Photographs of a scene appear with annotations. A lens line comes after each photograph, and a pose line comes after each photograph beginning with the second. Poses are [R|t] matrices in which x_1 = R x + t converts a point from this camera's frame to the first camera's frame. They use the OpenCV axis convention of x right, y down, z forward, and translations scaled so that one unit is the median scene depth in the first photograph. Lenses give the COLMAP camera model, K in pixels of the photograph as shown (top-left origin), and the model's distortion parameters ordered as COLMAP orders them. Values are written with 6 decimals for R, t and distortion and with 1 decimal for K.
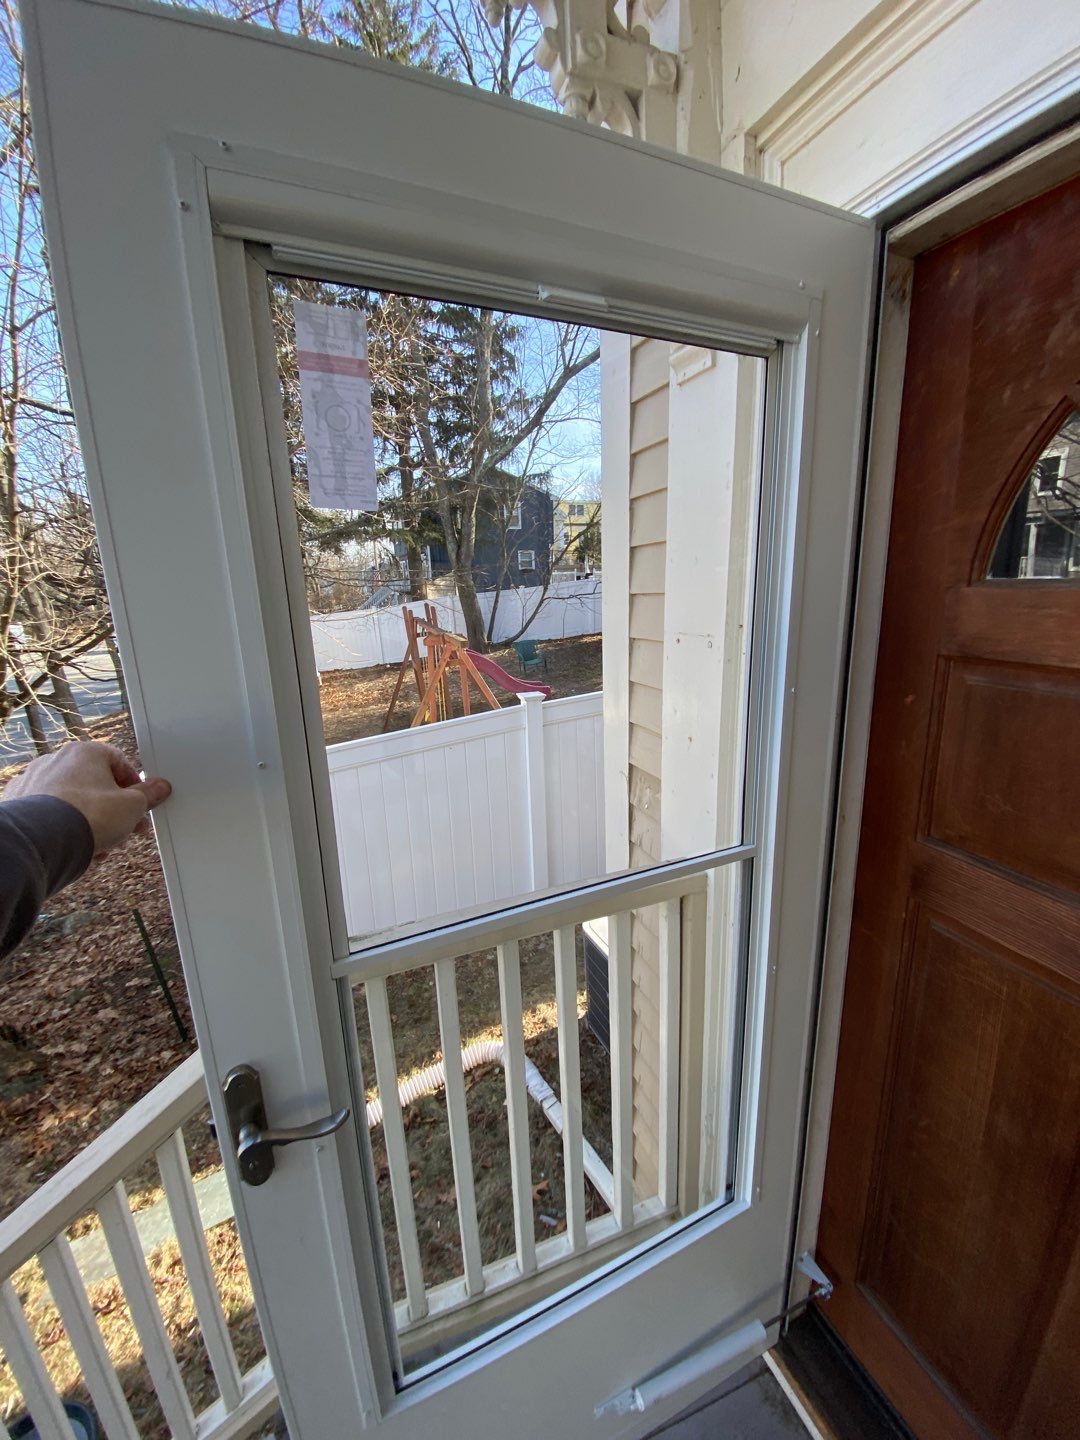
lens RADIAL K [[577.9, 0, 536.8], [0, 577.9, 715.8], [0, 0, 1]] dist [0.020758, -0.020156]
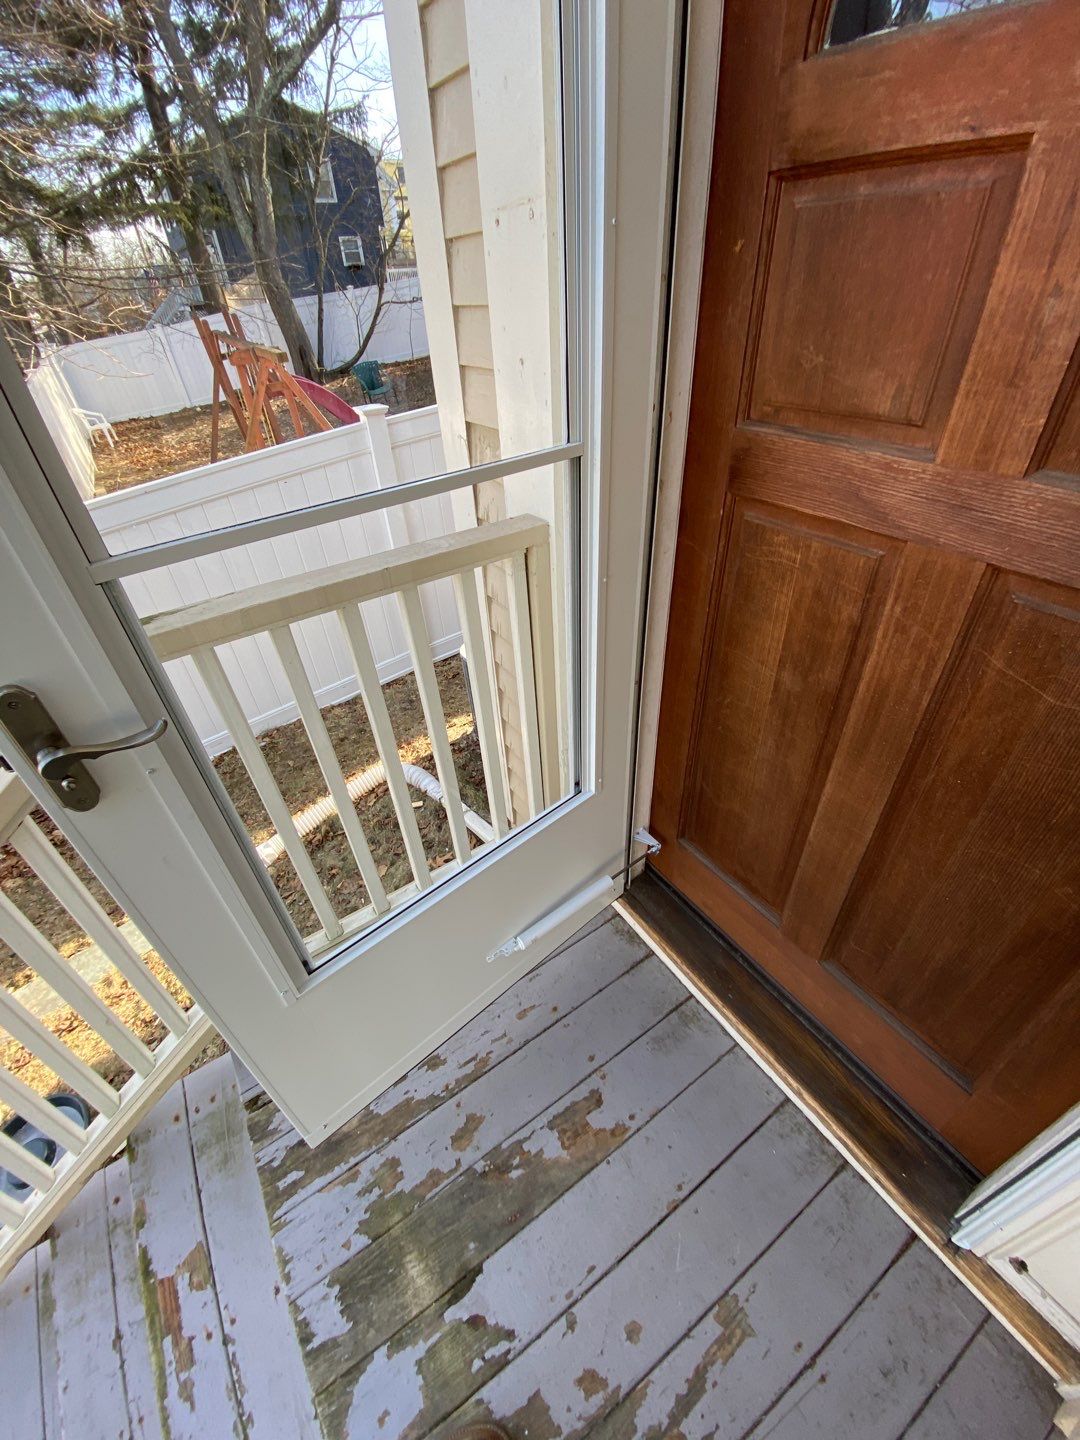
lens RADIAL K [[580.5, 0, 542.1], [0, 580.5, 720.8], [0, 0, 1]] dist [0.016675, -0.020468]
pose [[0.974211, -0.144703, 0.173130, 0.055499], [0.065046, 0.914818, 0.398594, 0.158209], [-0.216060, -0.377054, 0.900638, -0.002320]]
